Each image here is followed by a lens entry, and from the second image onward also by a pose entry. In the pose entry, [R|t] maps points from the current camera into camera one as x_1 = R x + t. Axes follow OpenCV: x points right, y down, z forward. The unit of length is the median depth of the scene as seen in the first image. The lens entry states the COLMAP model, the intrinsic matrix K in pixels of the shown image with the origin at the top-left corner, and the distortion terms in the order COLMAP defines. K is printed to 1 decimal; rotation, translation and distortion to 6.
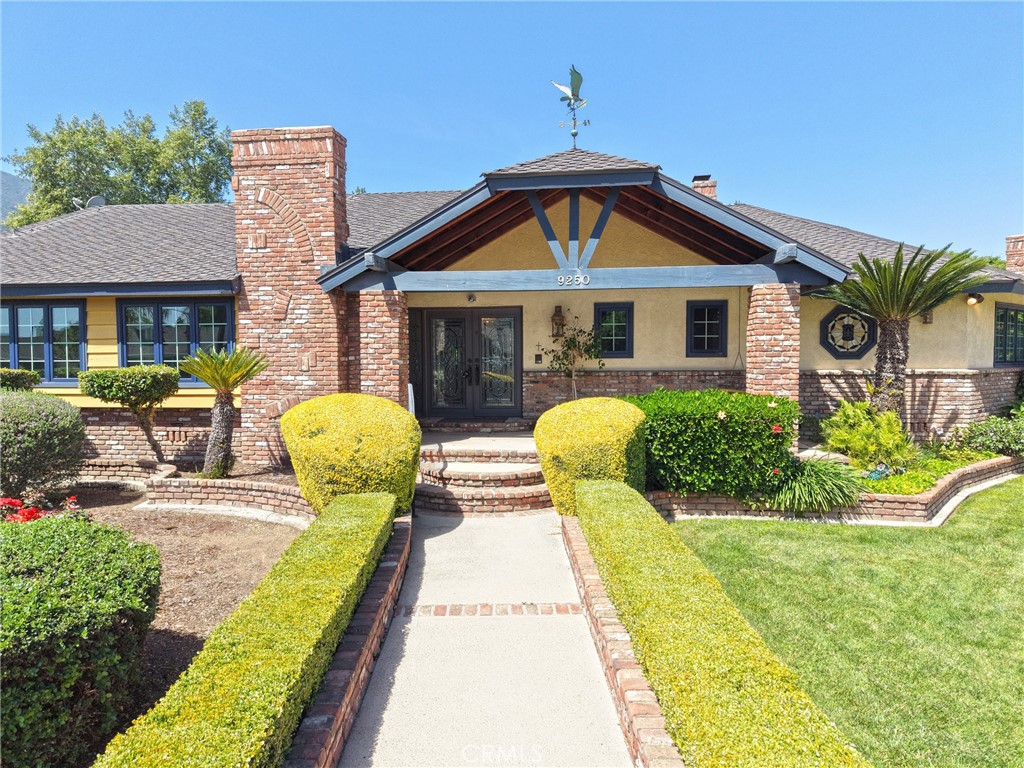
lens RADIAL K [[692.2, 0, 512.0], [0, 692.2, 384.0], [0, 0, 1]] dist [-0.027236, 0.035050]
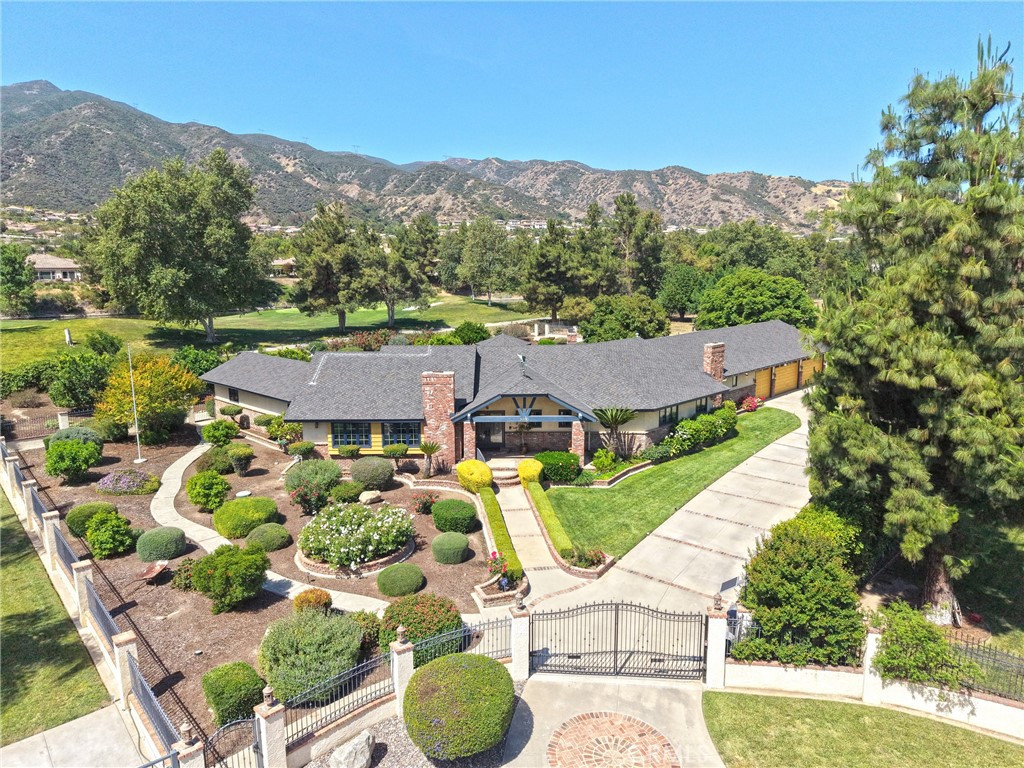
lens RADIAL K [[682.6, 0, 512.0], [0, 682.6, 384.0], [0, 0, 1]] dist [0.043635, -0.052457]
pose [[0.992797, -0.018562, 0.118364, -0.366459], [0.002650, 0.991086, 0.133194, -0.759744], [-0.119781, -0.131921, 0.983997, -2.301479]]
